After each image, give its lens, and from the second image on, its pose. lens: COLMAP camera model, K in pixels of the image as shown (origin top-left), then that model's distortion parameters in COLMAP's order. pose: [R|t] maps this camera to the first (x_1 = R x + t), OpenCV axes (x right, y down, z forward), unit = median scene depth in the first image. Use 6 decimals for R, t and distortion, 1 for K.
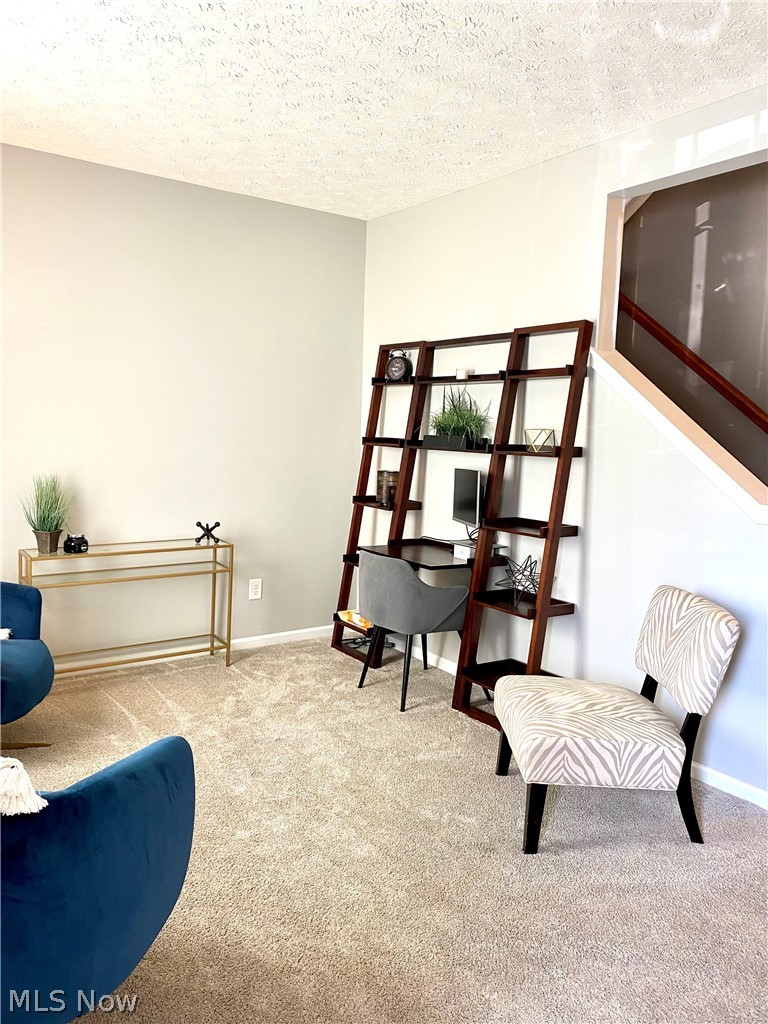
lens RADIAL K [[782.8, 0, 383.4], [0, 782.8, 512.1], [0, 0, 1]] dist [0.041978, -0.049506]
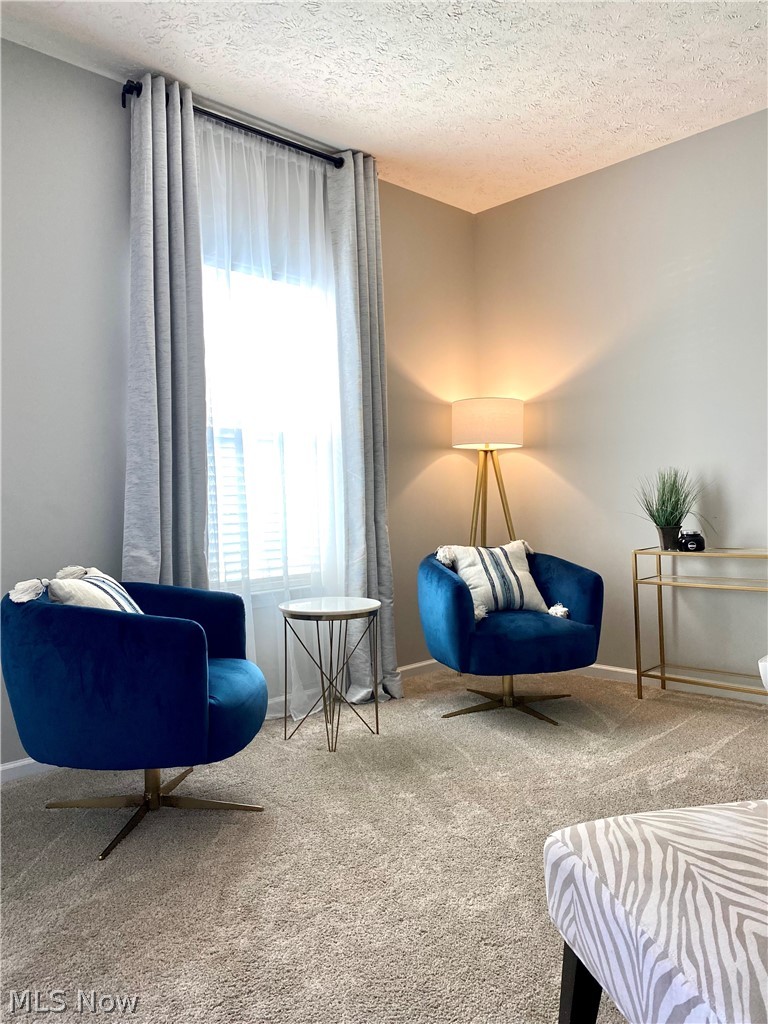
lens RADIAL K [[782.8, 0, 383.4], [0, 782.8, 511.0], [0, 0, 1]] dist [0.041978, -0.049506]
pose [[0.131658, -0.028646, -0.990881, 0.661960], [-0.078666, 0.996128, -0.039250, 0.098203], [0.988169, 0.083117, 0.128895, 0.761410]]
